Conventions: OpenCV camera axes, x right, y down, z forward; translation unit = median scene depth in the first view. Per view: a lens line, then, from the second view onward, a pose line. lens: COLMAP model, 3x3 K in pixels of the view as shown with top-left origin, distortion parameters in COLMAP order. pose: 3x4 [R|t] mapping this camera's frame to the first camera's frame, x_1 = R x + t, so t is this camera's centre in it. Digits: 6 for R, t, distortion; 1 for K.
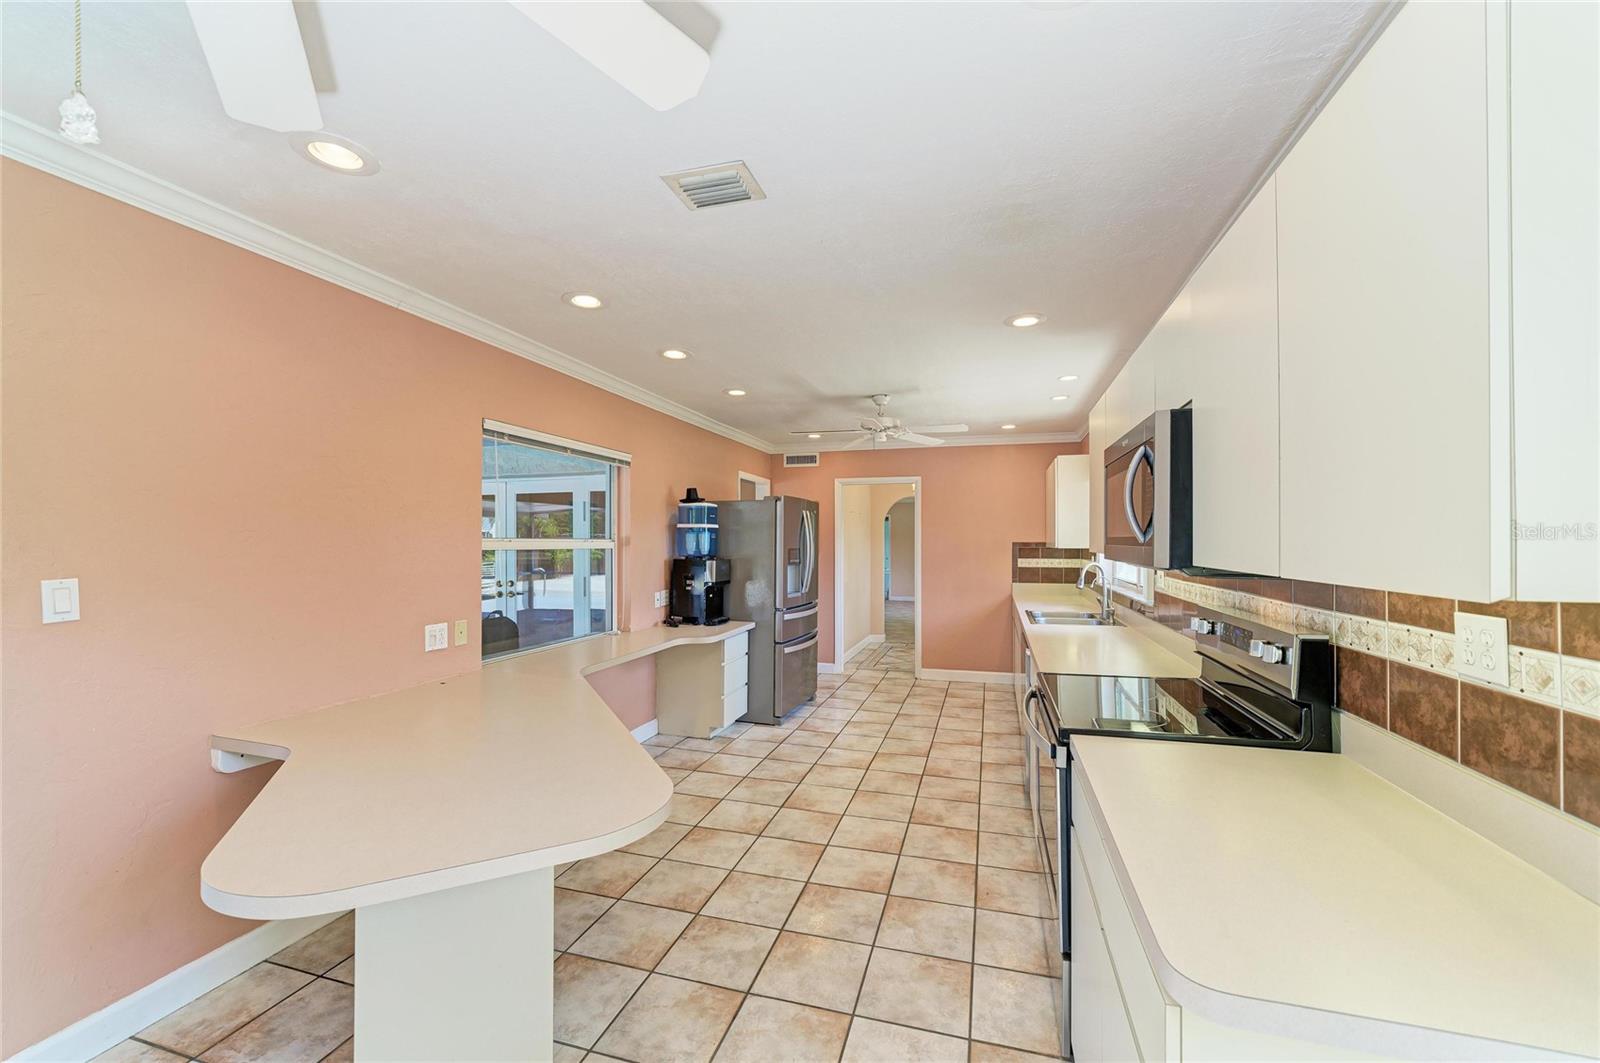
lens RADIAL K [[641.7, 0, 802.5], [0, 641.7, 541.2], [0, 0, 1]] dist [0.000890, 0.000045]
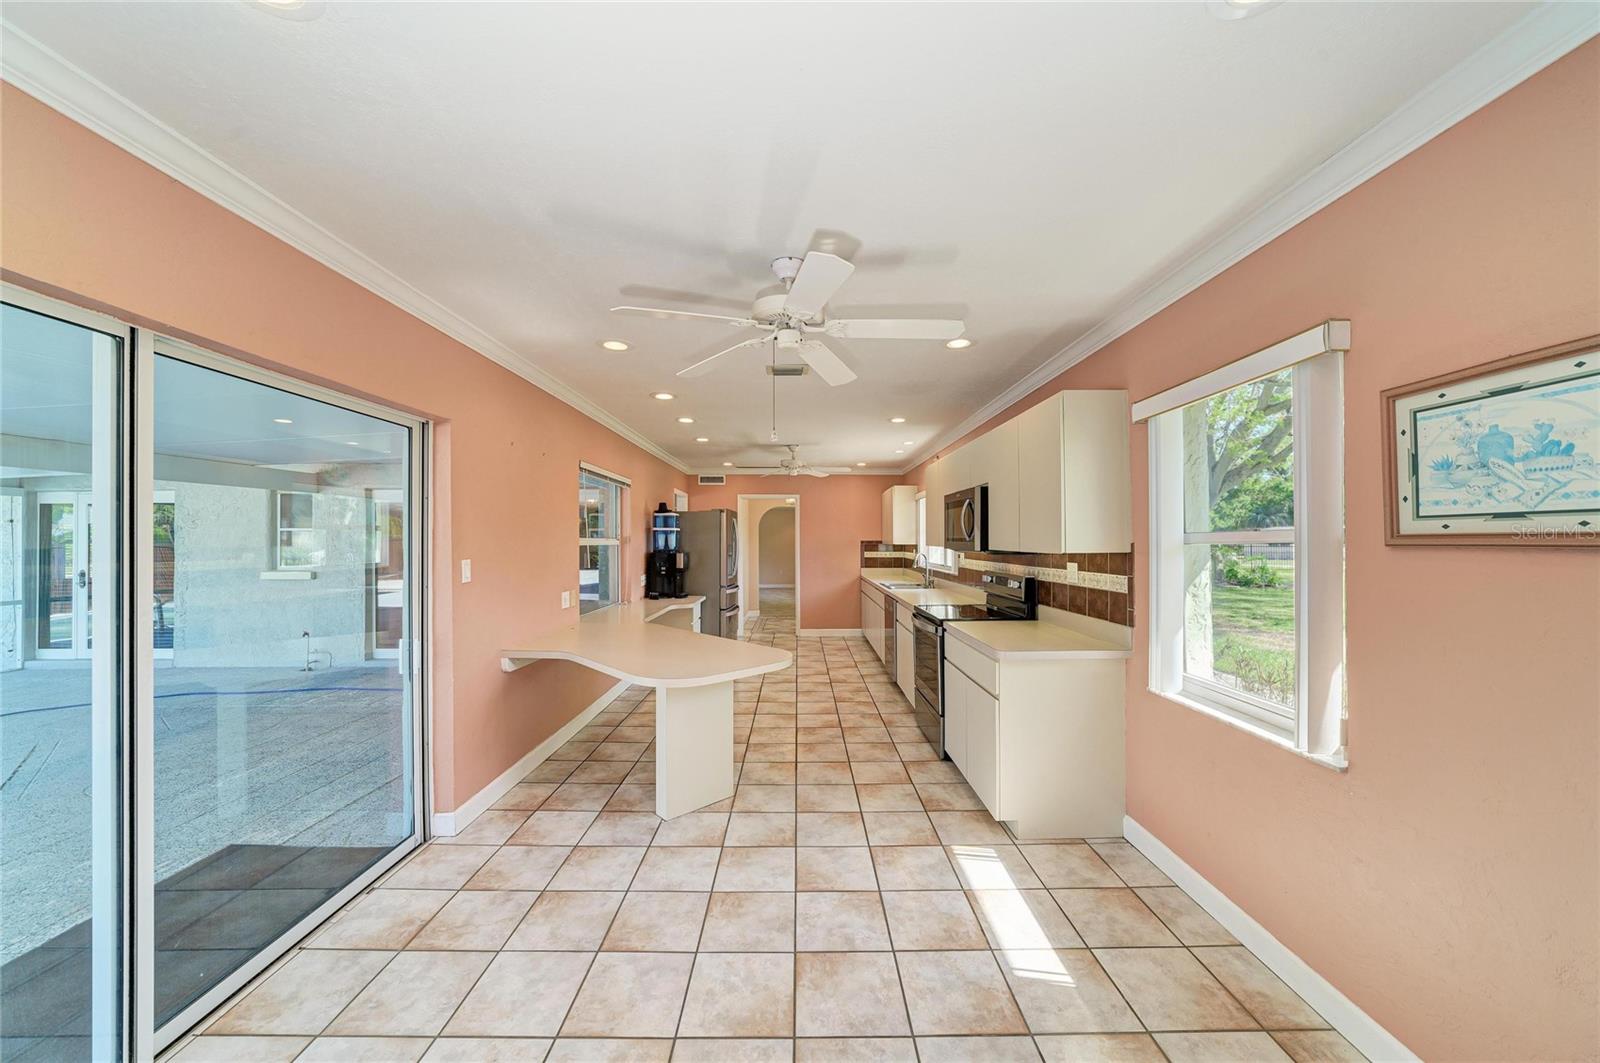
lens RADIAL K [[610.8, 0, 790.2], [0, 610.8, 531.3], [0, 0, 1]] dist [0.000354, -0.000001]
pose [[0.957068, 0.004881, 0.289822, -0.297937], [-0.000693, 0.999894, -0.014554, 0.000696], [-0.289862, 0.013728, 0.956970, -0.381758]]
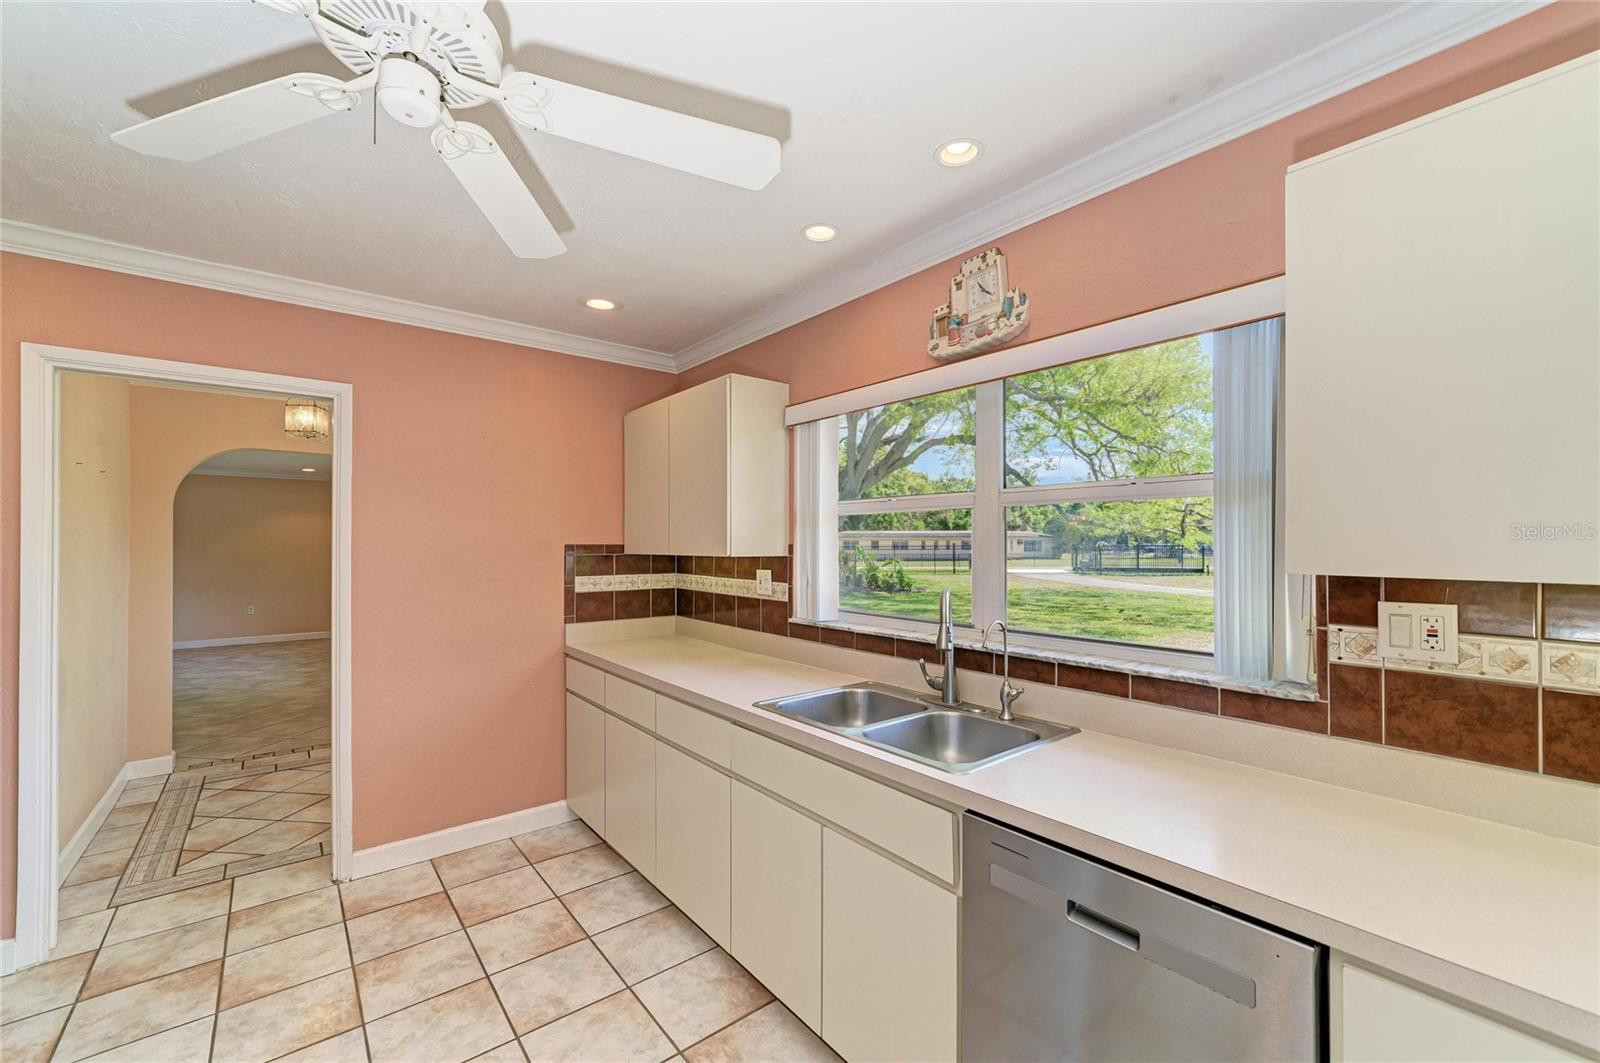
lens RADIAL K [[649.0, 0, 903.4], [0, 649.0, 530.1], [0, 0, 1]] dist [-0.038264, 0.000239]
pose [[0.500373, 0.019829, 0.865583, 0.018506], [-0.000743, 0.999747, -0.022473, 0.001173], [-0.865809, 0.010602, 0.500262, 0.638020]]
